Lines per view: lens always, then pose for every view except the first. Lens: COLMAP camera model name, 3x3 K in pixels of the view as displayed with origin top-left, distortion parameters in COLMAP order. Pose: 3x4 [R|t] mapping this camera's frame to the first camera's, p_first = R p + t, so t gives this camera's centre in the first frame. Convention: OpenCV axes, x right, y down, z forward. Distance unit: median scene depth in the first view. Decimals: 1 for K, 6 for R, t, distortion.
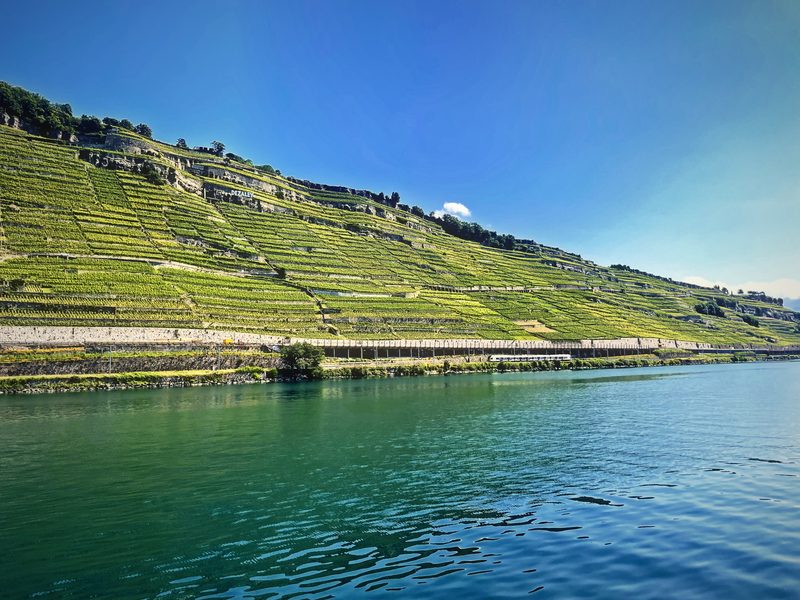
lens RADIAL K [[557.8, 0, 426.9], [0, 557.8, 299.3], [0, 0, 1]] dist [0.085781, -0.085585]
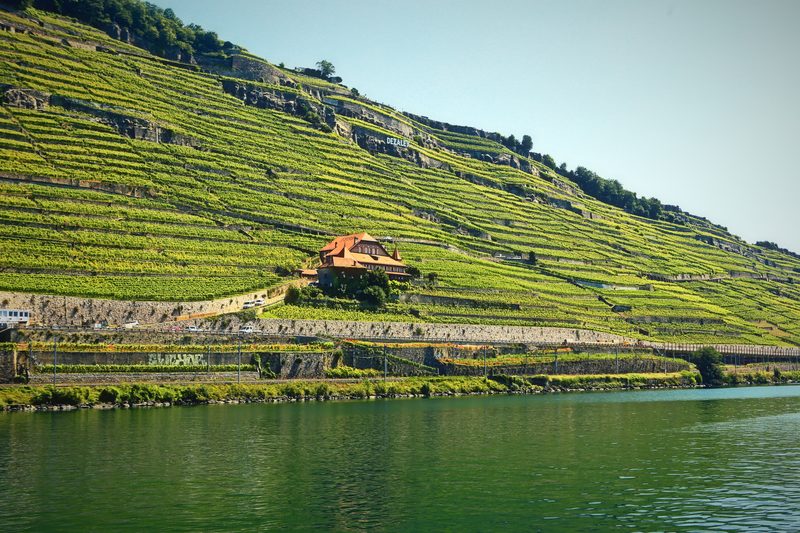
lens RADIAL K [[1045.1, 0, 353.3], [0, 1045.1, 268.3], [0, 0, 1]] dist [-0.021004, -0.014843]
pose [[0.986885, 0.029917, 0.158630, -0.596939], [-0.030689, 0.999526, 0.002415, -0.022483], [-0.158483, -0.007252, 0.987335, -0.348547]]
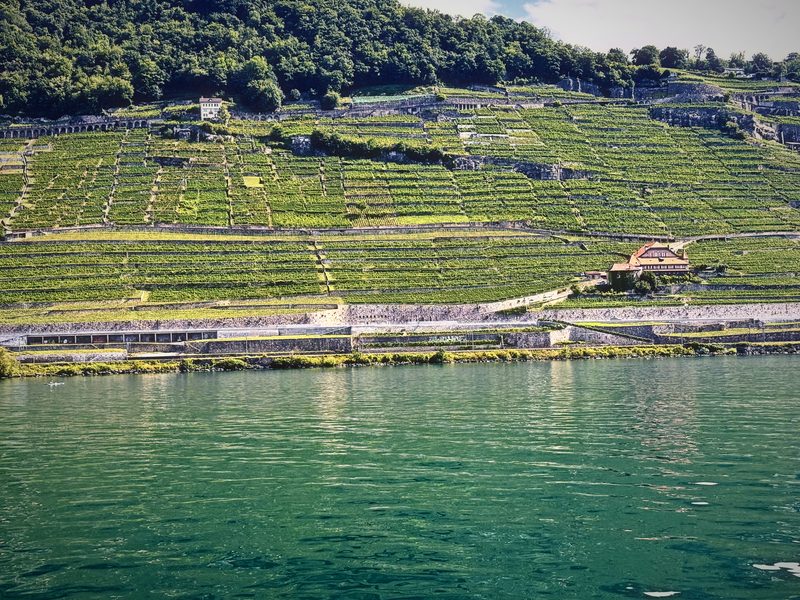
lens RADIAL K [[1132.9, 0, 381.9], [0, 1132.9, 299.3], [0, 0, 1]] dist [0.098041, -0.065696]
pose [[0.880708, -0.022366, -0.473132, -0.111190], [0.056682, 0.996683, 0.058395, -0.078539], [0.470257, -0.078247, 0.879054, -0.800274]]
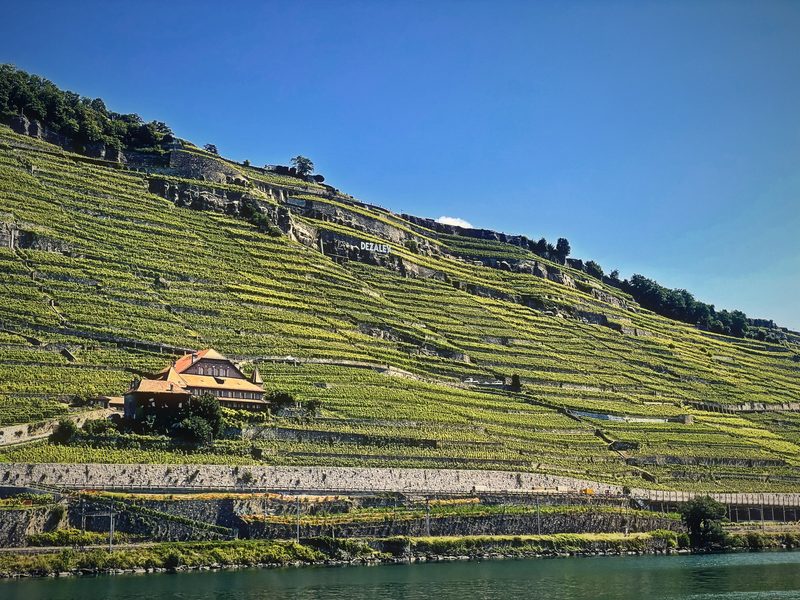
lens RADIAL K [[1132.9, 0, 381.9], [0, 1132.9, 299.3], [0, 0, 1]] dist [0.098041, -0.065696]
pose [[0.998686, 0.018540, 0.047768, -0.377414], [-0.014058, 0.995613, -0.092508, -0.016036], [-0.049274, 0.091715, 0.994565, -0.226132]]
